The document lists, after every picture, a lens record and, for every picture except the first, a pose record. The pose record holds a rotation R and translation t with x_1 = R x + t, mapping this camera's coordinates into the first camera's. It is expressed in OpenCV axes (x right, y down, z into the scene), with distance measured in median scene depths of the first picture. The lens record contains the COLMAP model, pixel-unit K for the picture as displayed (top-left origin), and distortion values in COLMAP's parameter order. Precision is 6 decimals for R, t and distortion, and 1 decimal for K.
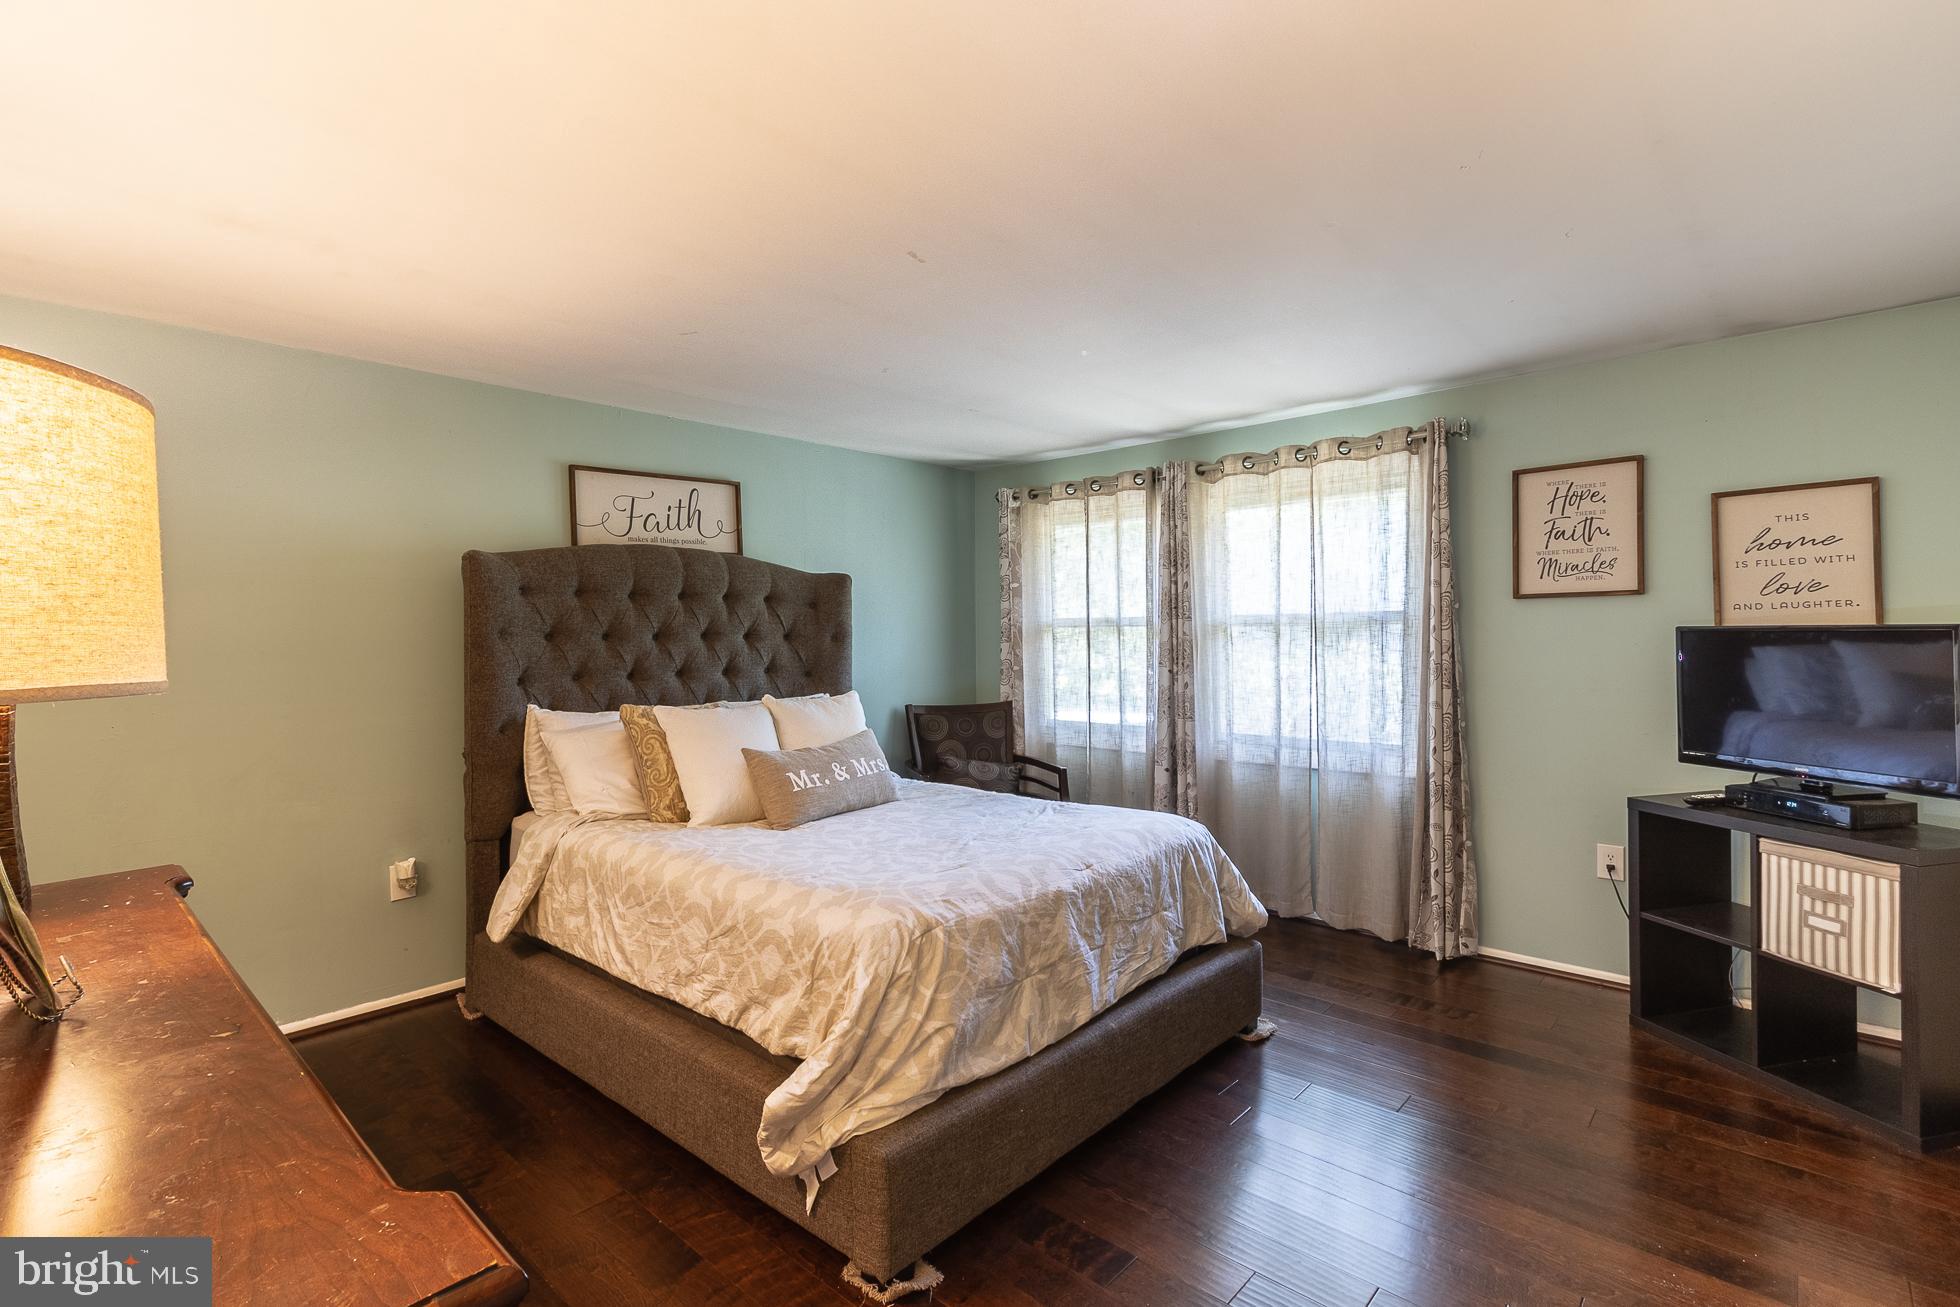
lens RADIAL K [[932.4, 0, 968.2], [0, 932.4, 641.2], [0, 0, 1]] dist [0.001158, 0.002389]
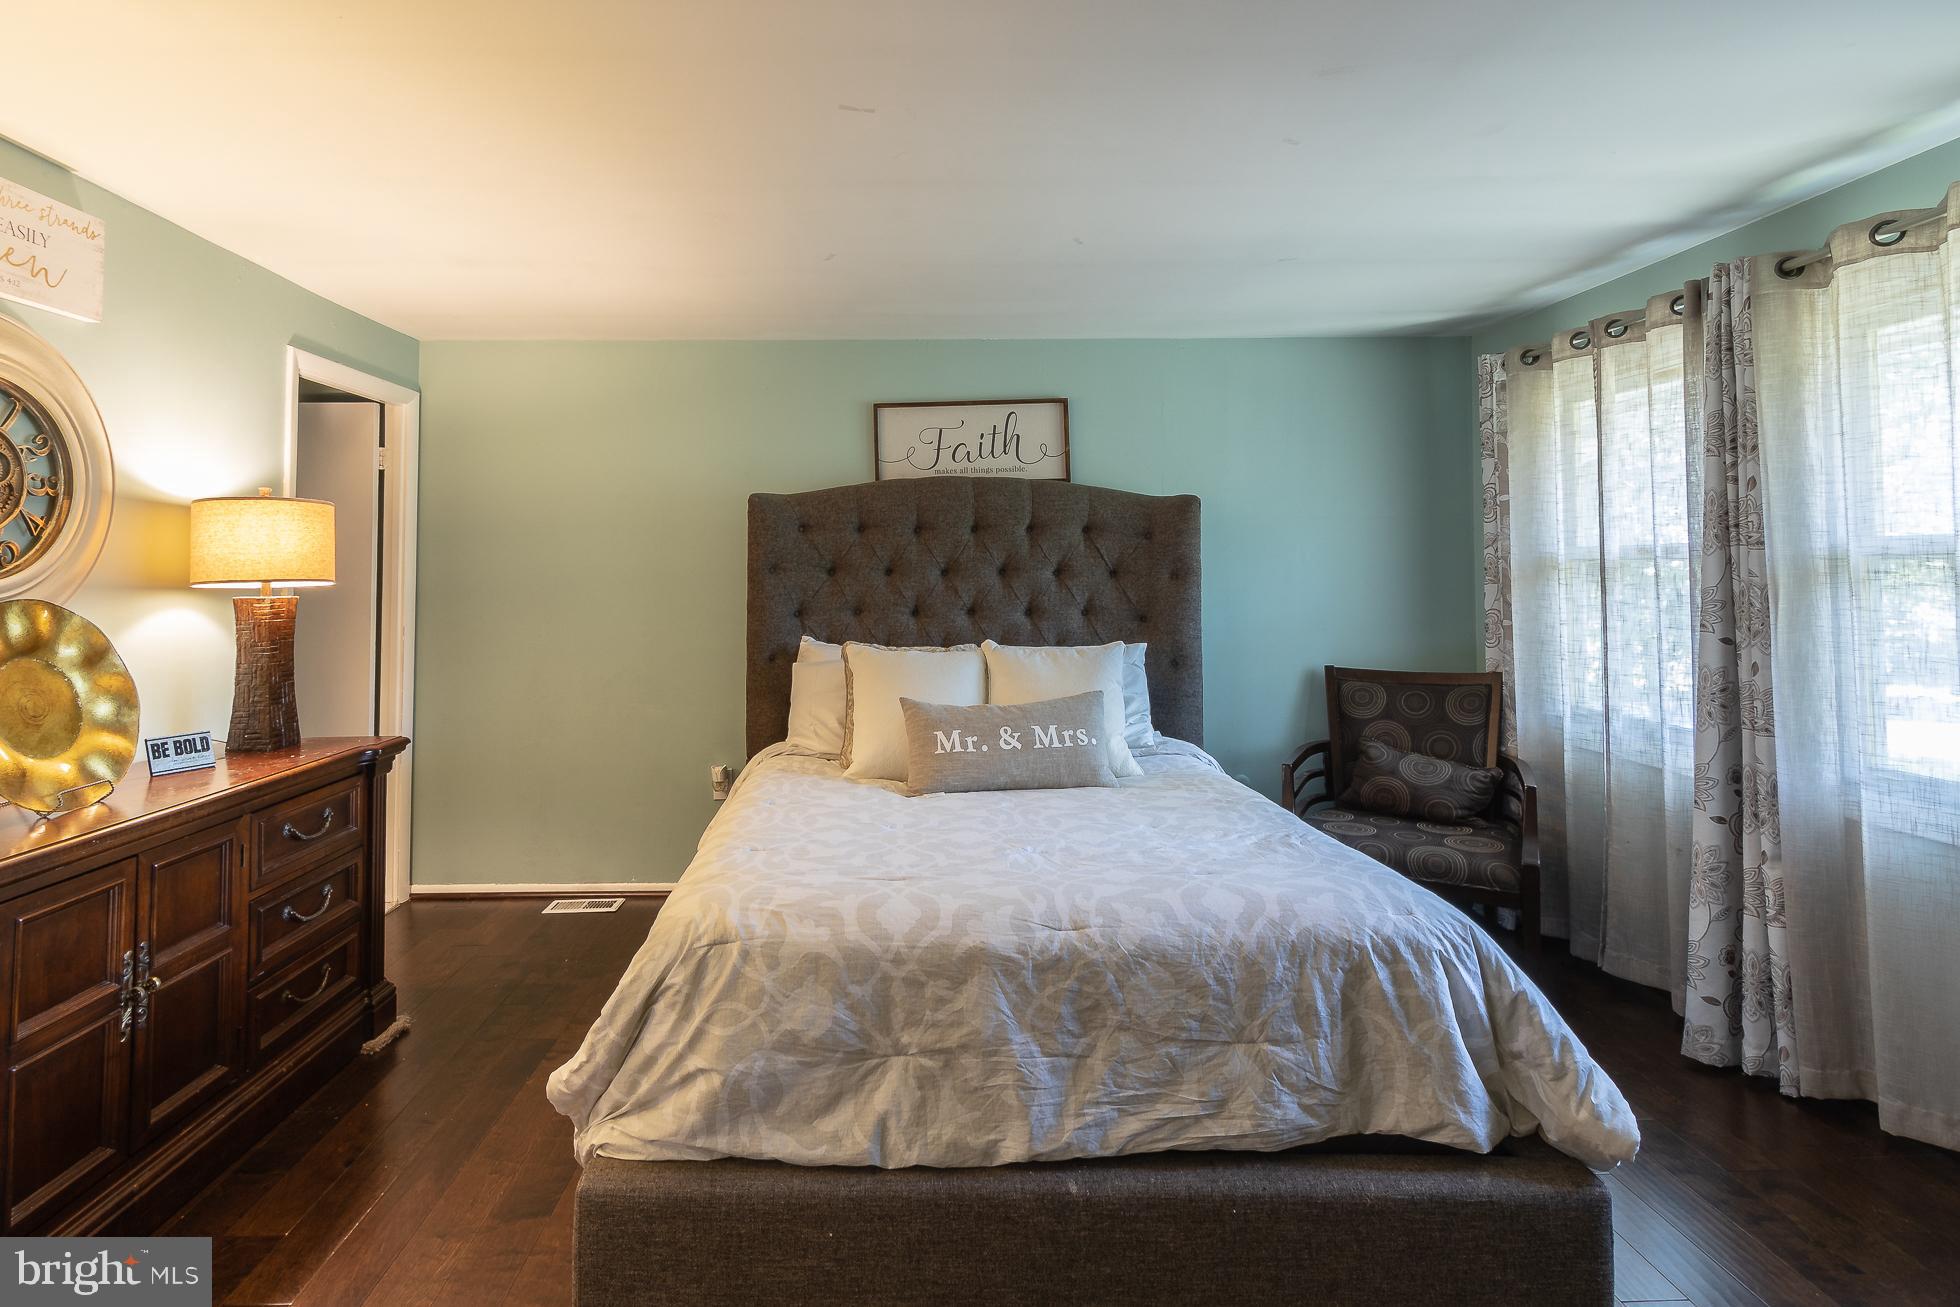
lens RADIAL K [[986.5, 0, 925.8], [0, 986.5, 540.5], [0, 0, 1]] dist [0.001245, 0.001497]
pose [[0.675172, -0.017152, -0.737461, 0.403331], [-0.008448, 0.999484, -0.030981, -0.005984], [0.737612, 0.027147, 0.674679, 0.311589]]
